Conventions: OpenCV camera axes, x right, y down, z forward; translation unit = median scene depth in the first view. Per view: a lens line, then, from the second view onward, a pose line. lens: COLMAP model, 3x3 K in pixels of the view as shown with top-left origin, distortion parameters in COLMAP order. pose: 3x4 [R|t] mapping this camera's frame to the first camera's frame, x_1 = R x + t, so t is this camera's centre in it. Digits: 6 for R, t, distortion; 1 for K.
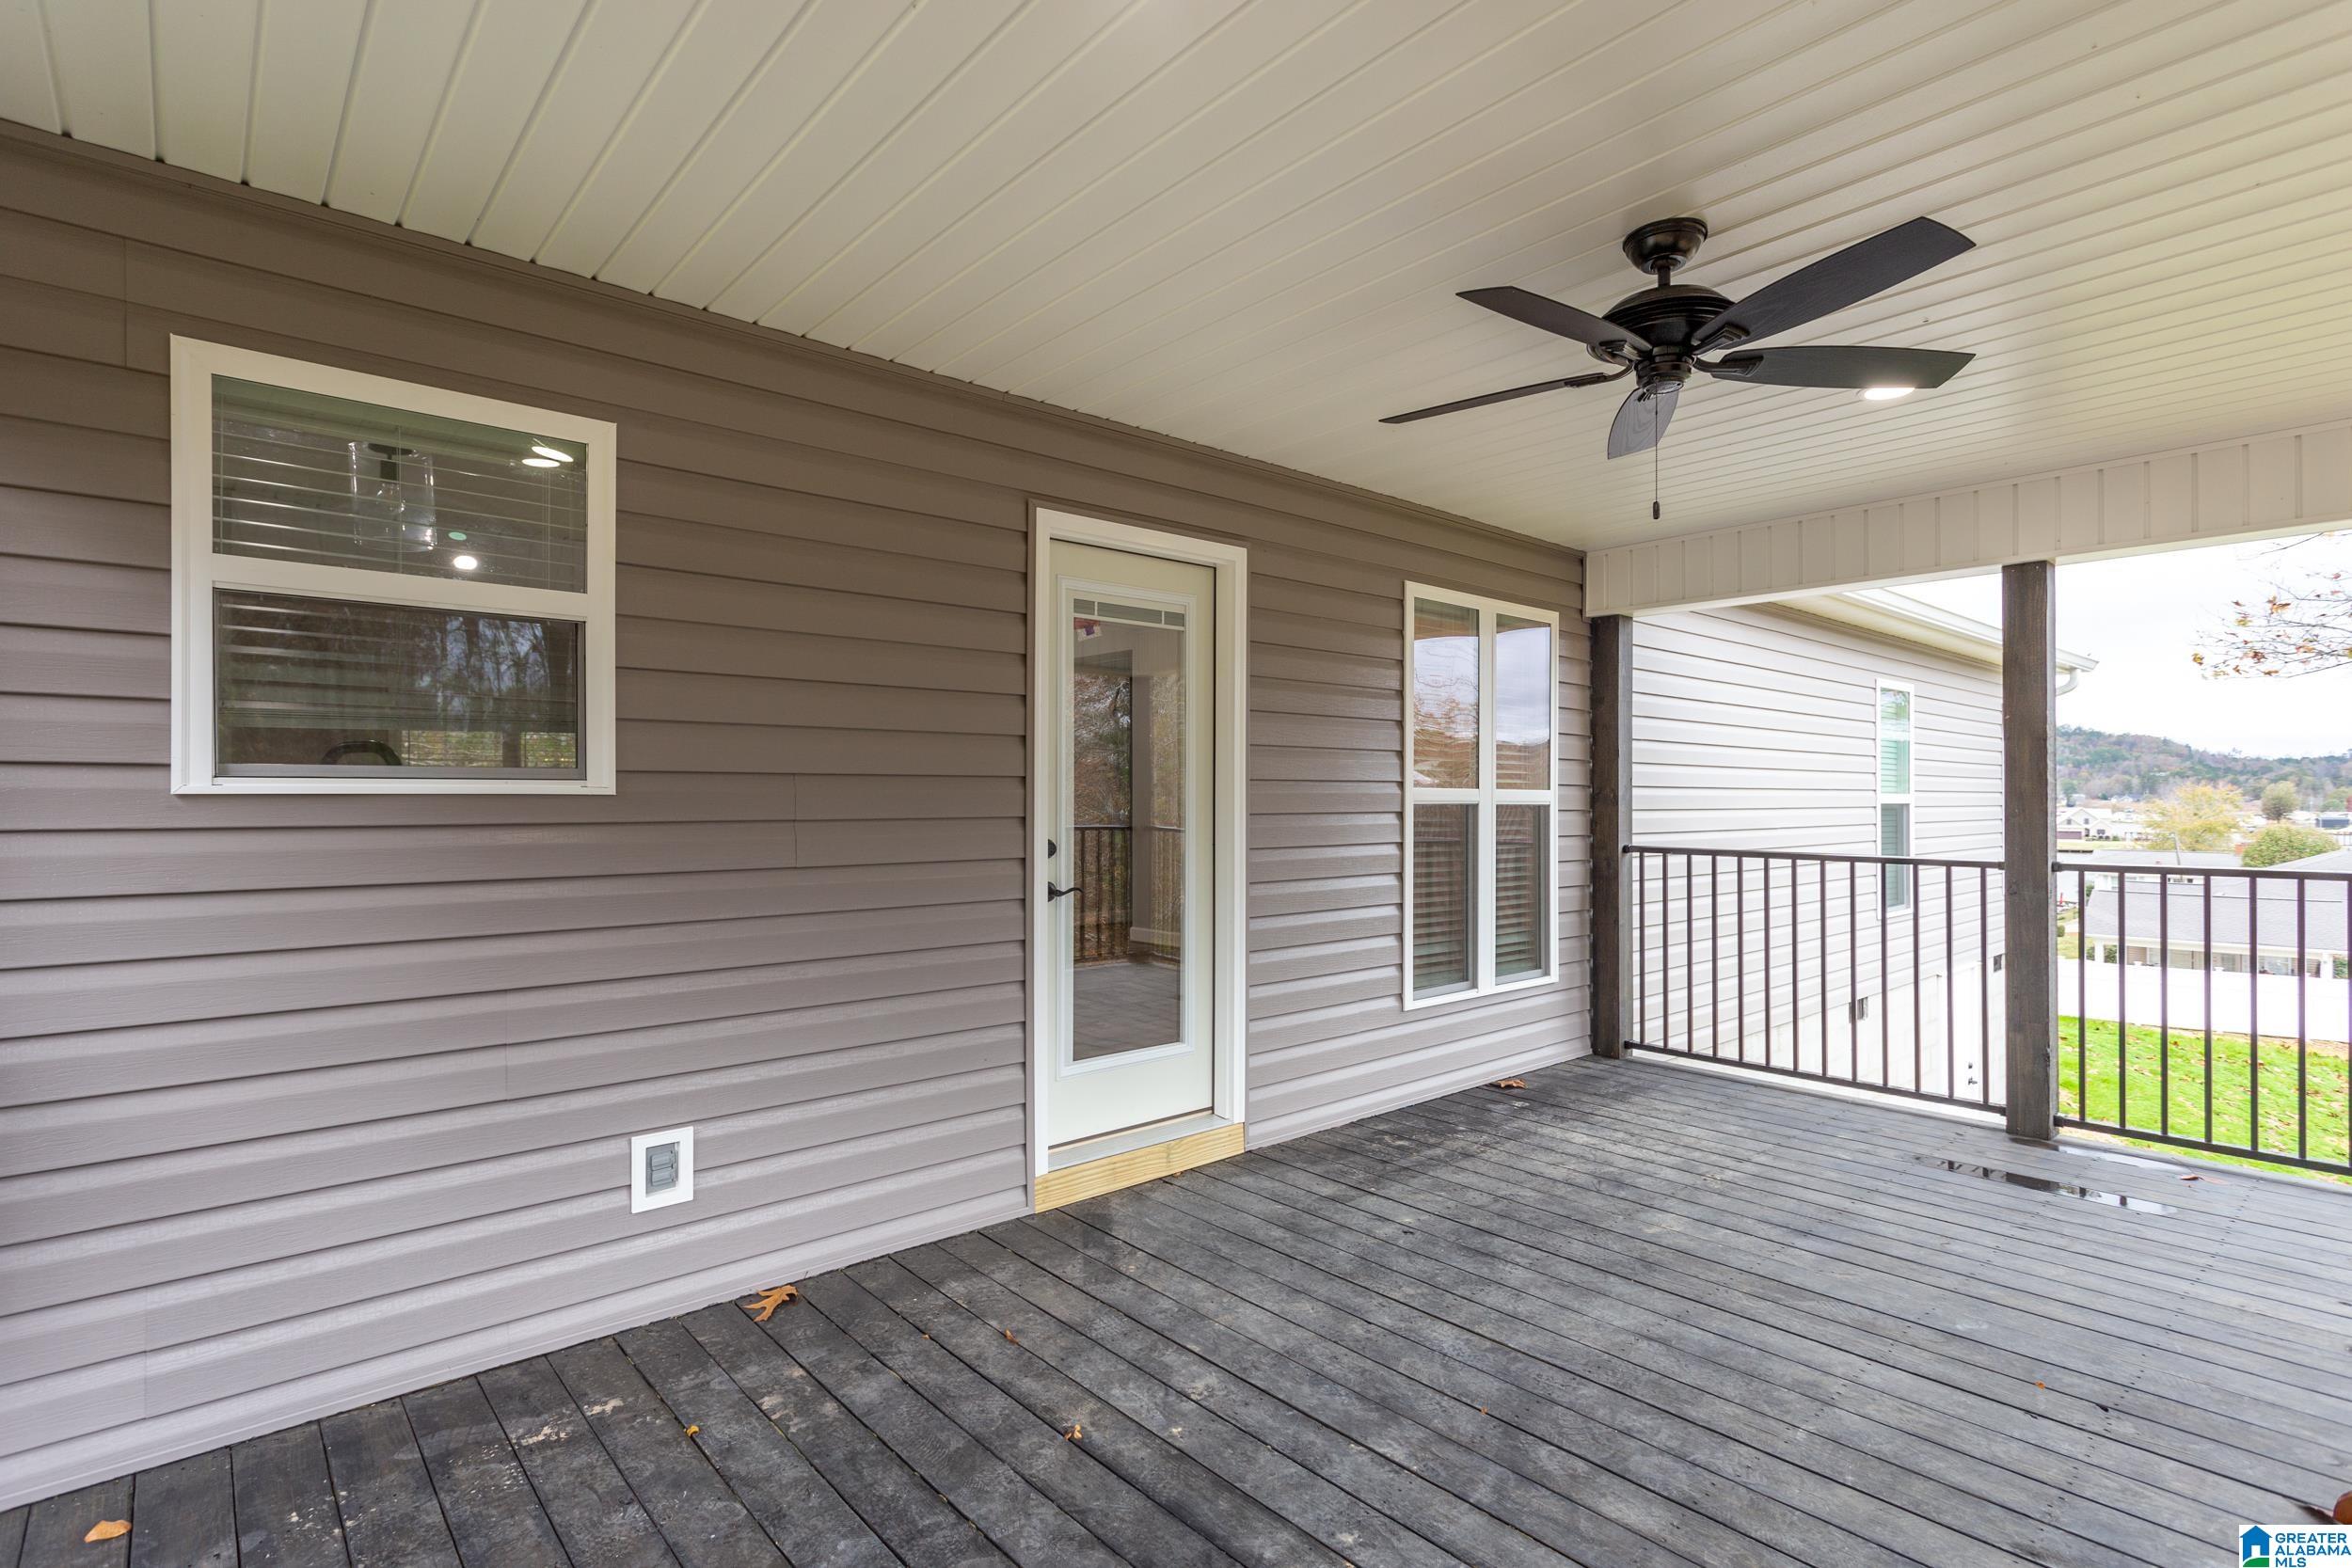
lens RADIAL K [[1177.5, 0, 1120.8], [0, 1177.5, 789.4], [0, 0, 1]] dist [0.008645, 0.000242]
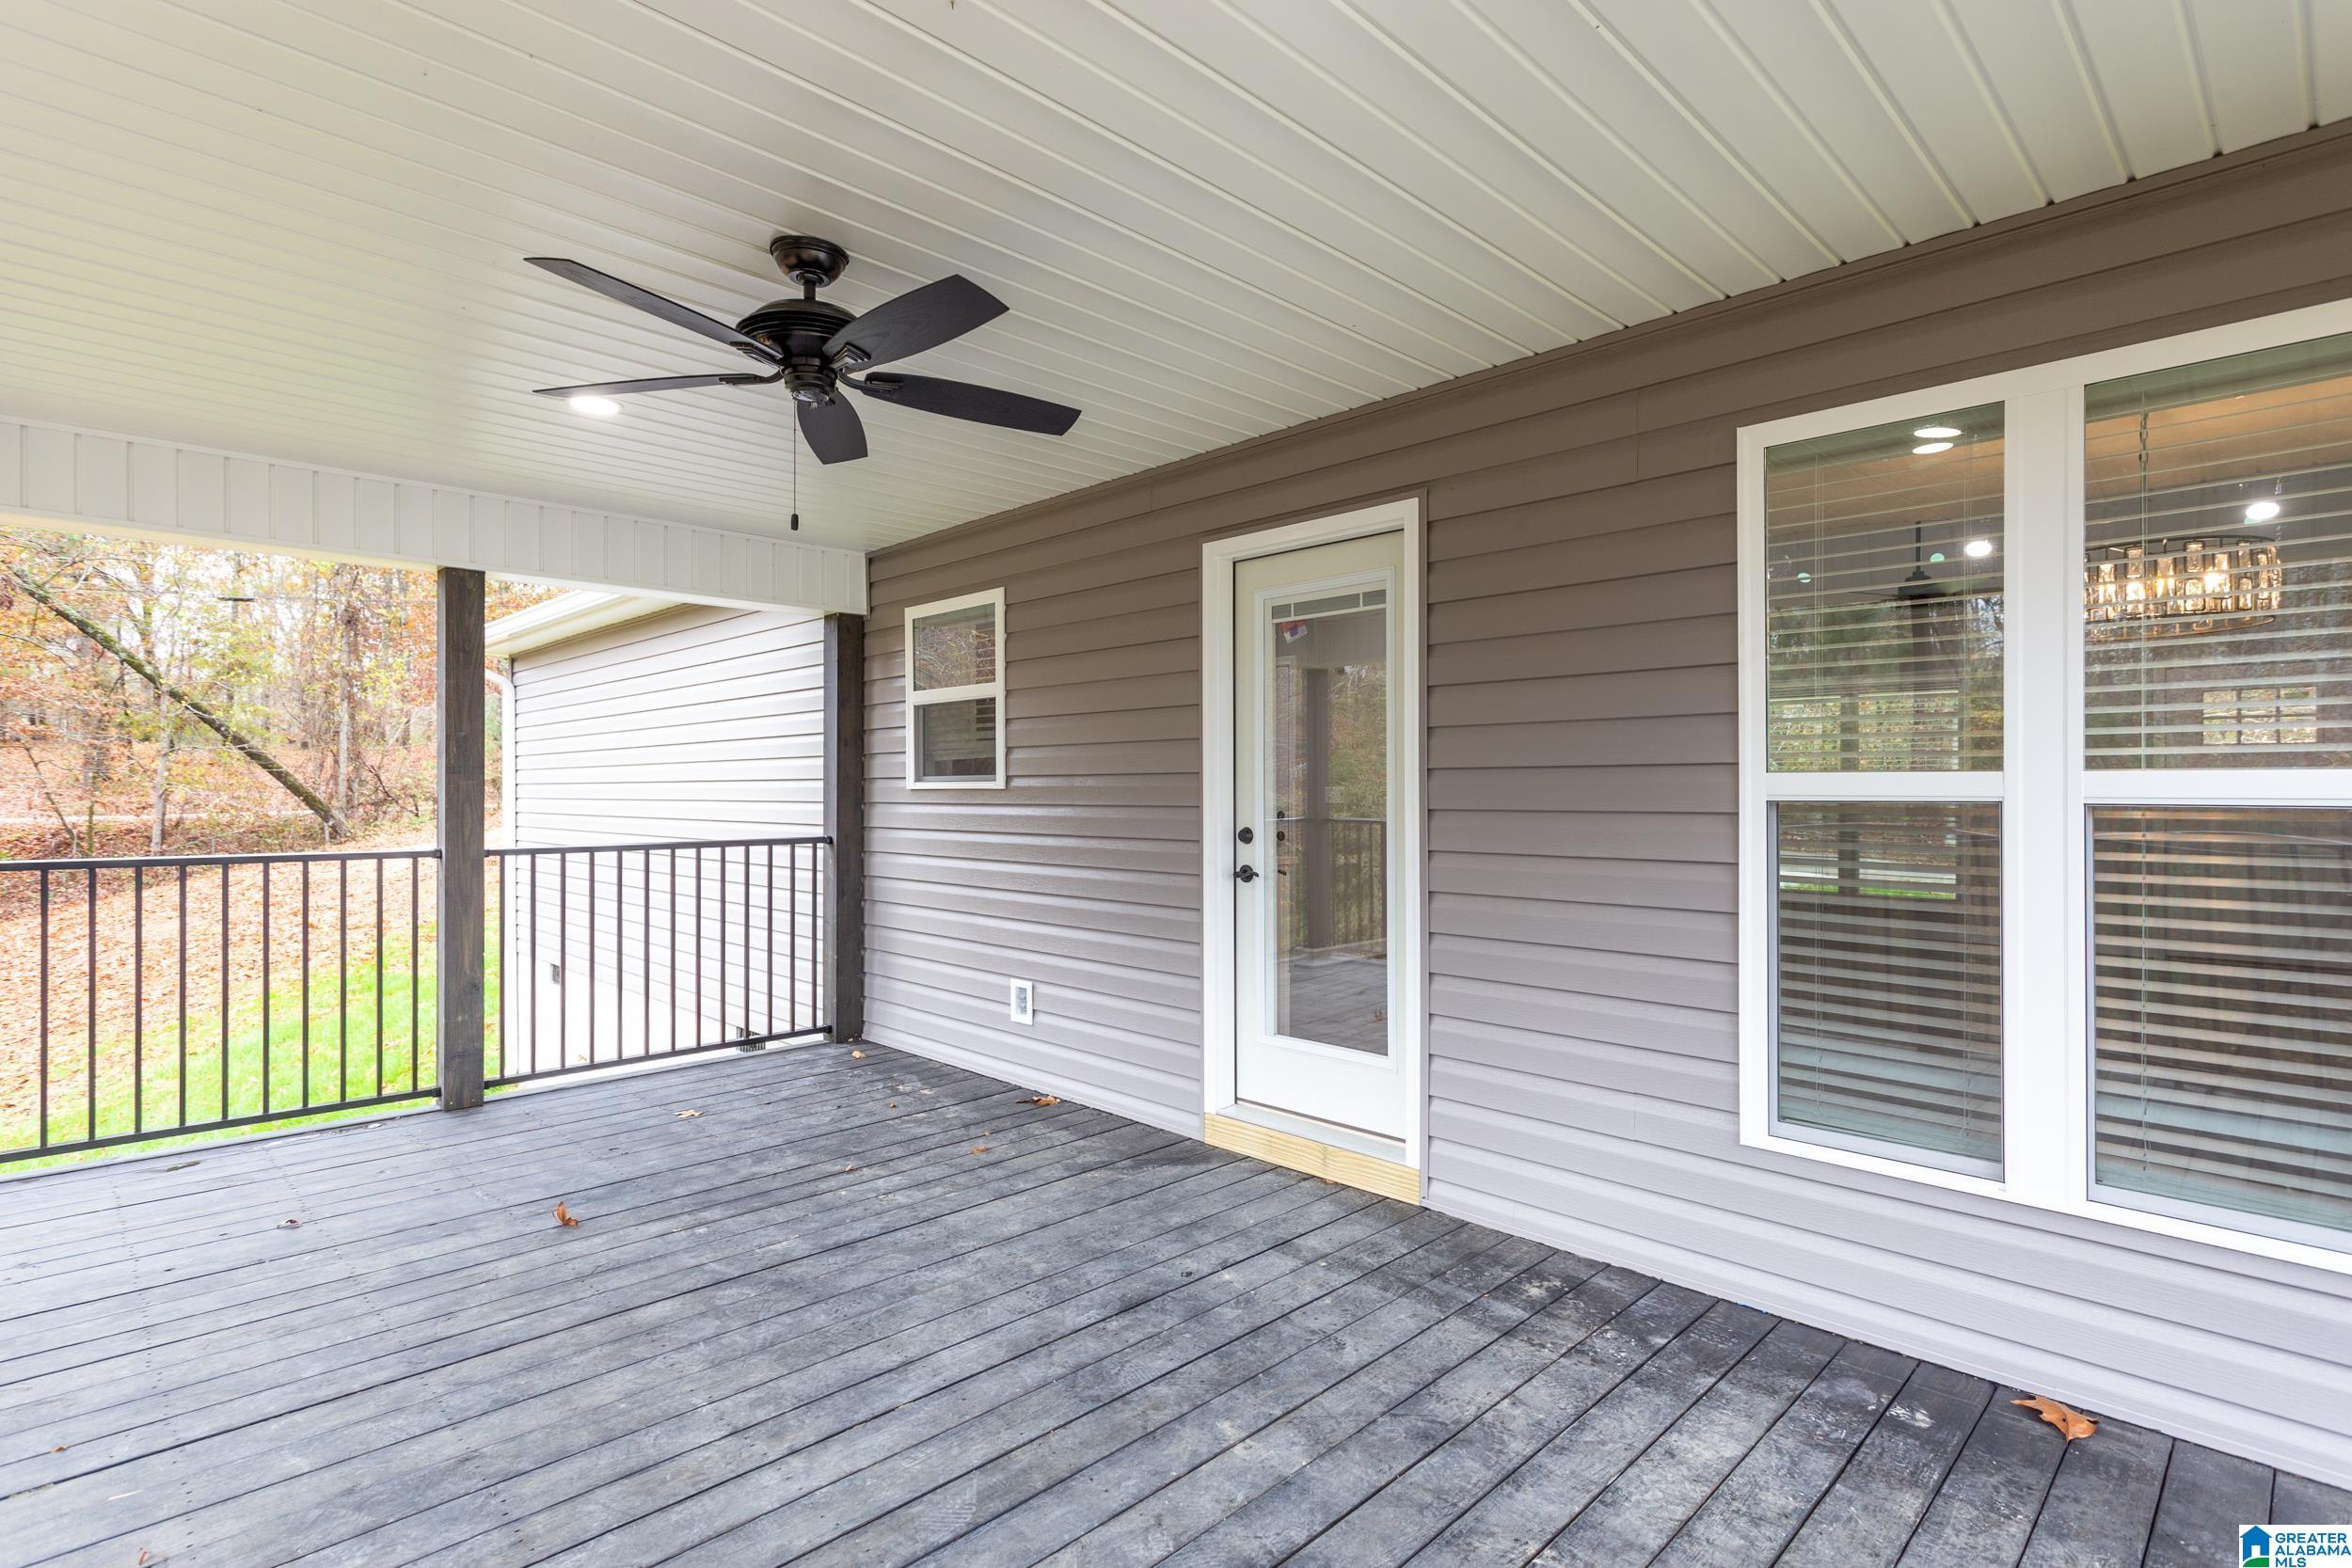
lens RADIAL K [[1128.2, 0, 1173.6], [0, 1128.2, 783.3], [0, 0, 1]] dist [0.003934, 0.000301]
pose [[0.073150, -0.007830, -0.997290, 0.962207], [0.006097, 0.999954, -0.007404, 0.007768], [0.997302, -0.005539, 0.073195, 0.810811]]
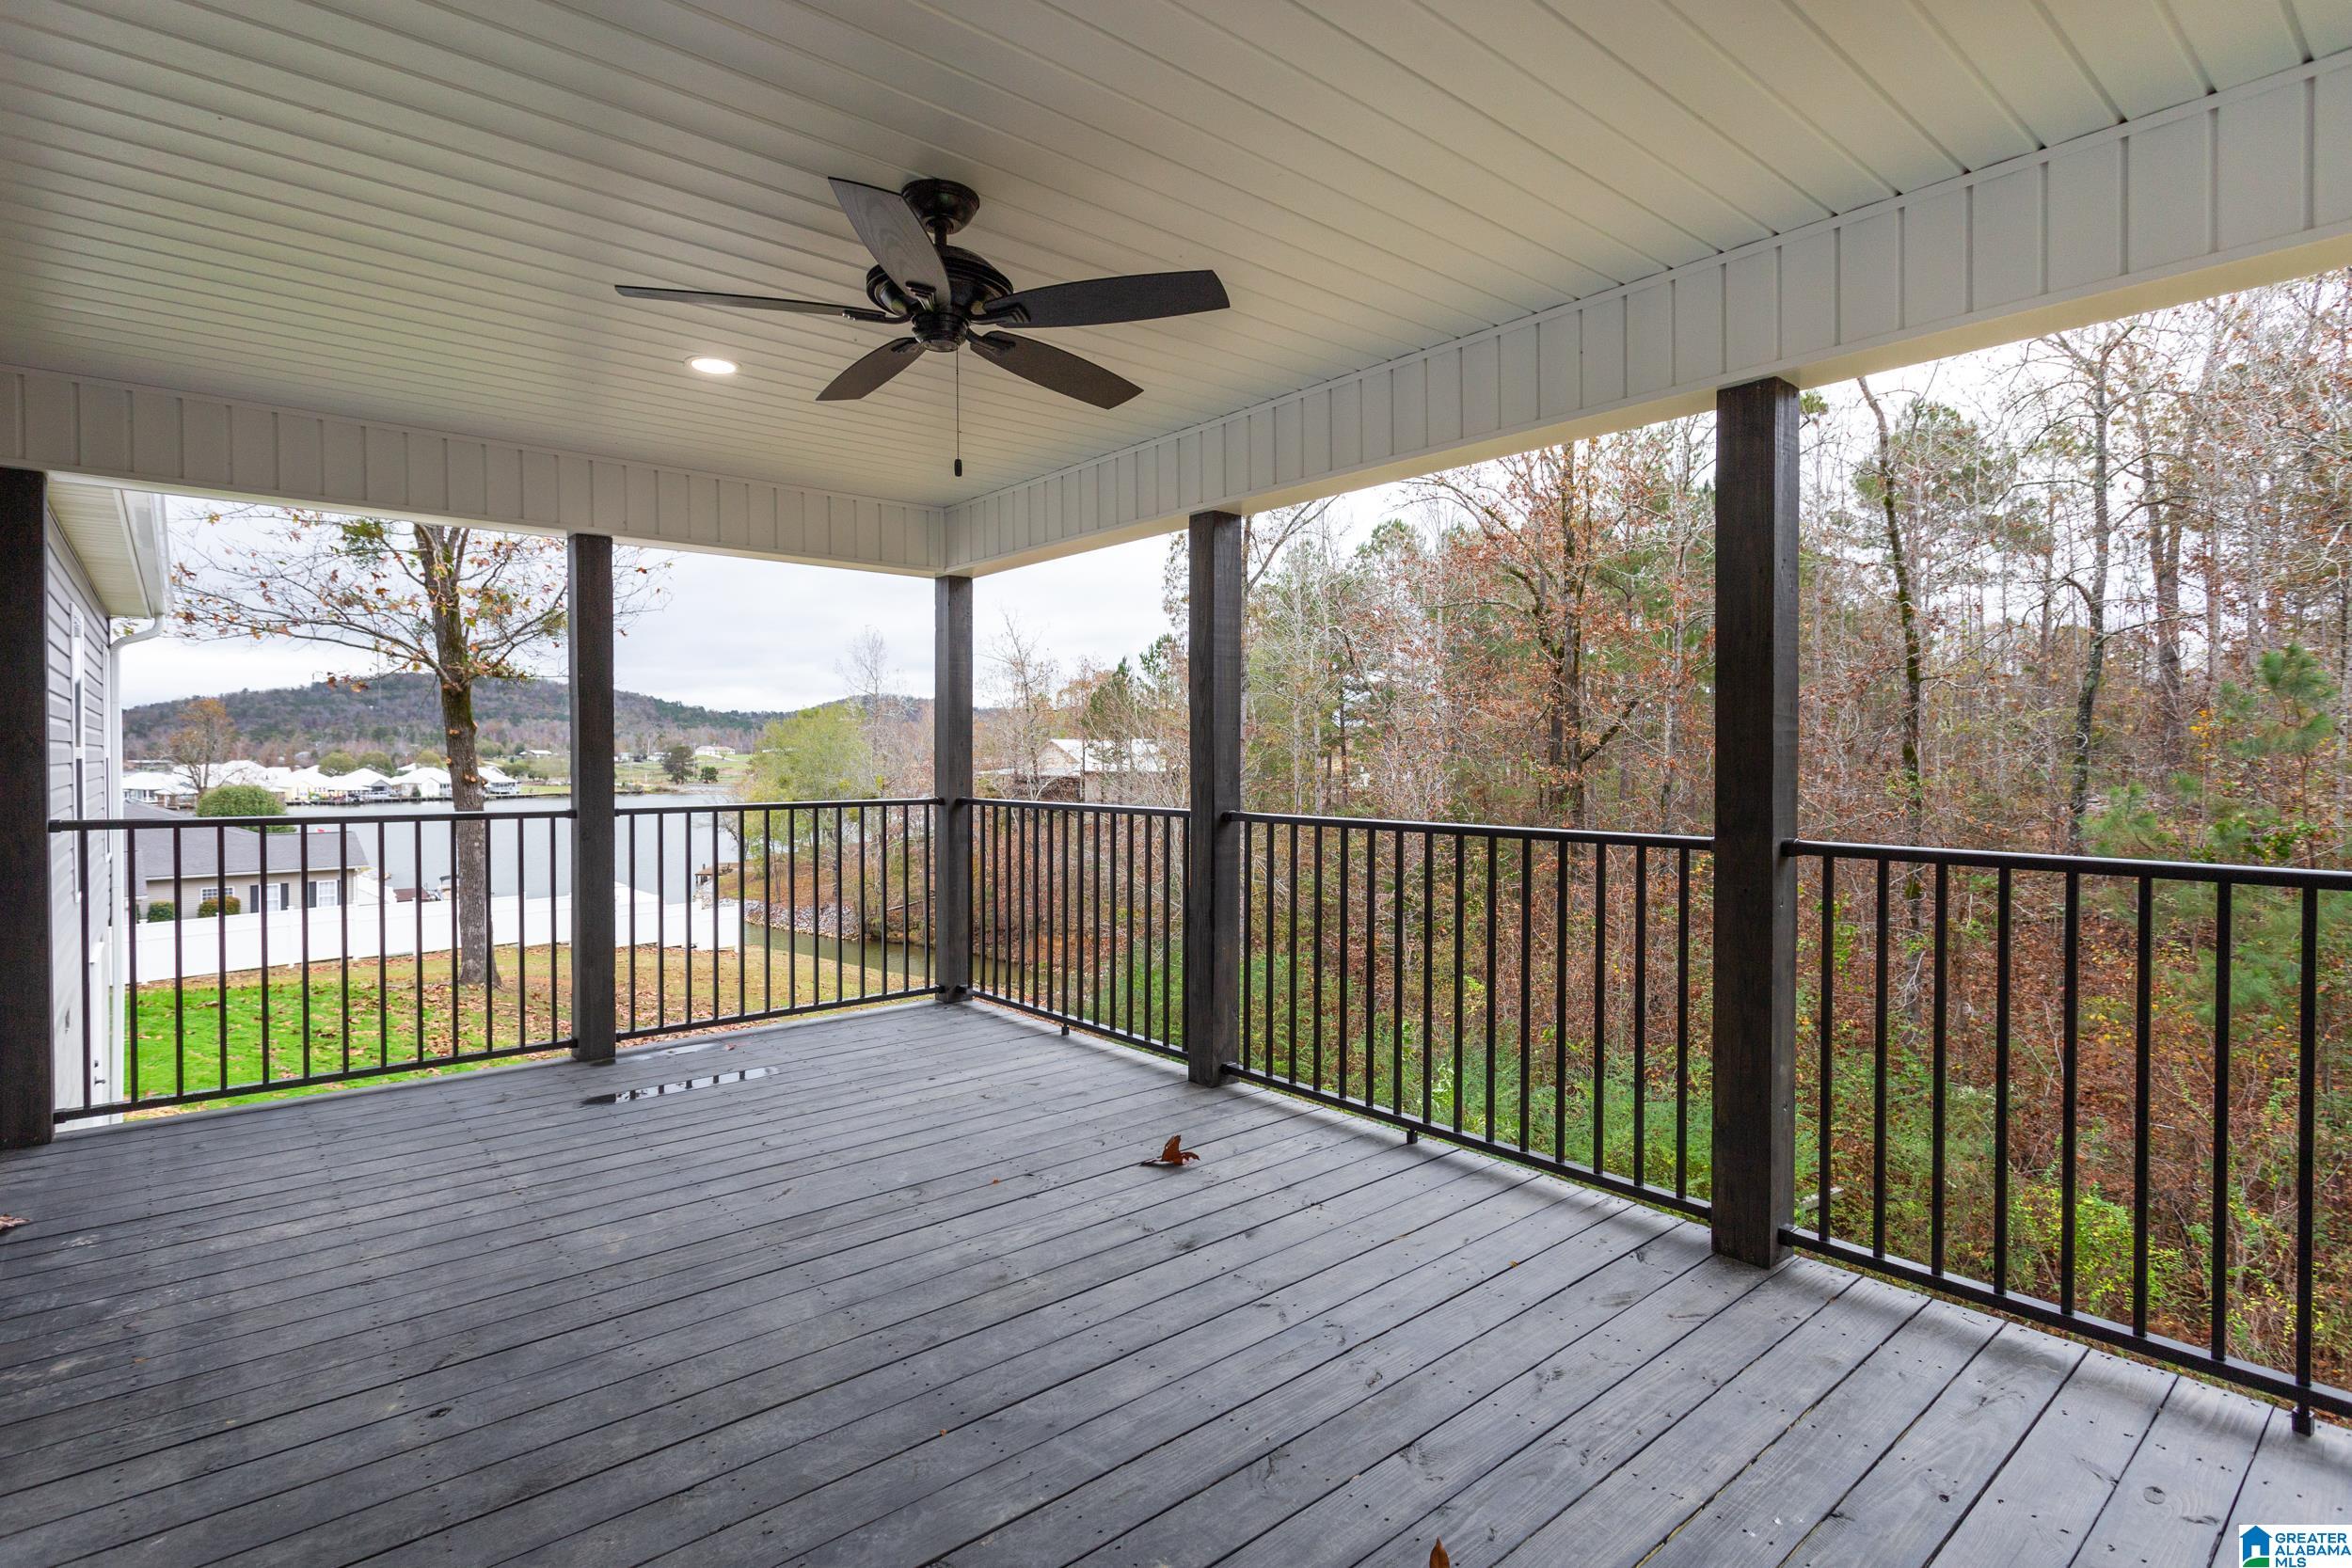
lens RADIAL K [[1145.3, 0, 1225.4], [0, 1145.3, 784.7], [0, 0, 1]] dist [0.003062, 0.000099]
pose [[-0.036197, -0.027335, 0.998971, -0.347686], [-0.006589, 0.999611, 0.027114, 0.006601], [-0.999323, -0.005601, -0.036363, 0.514320]]
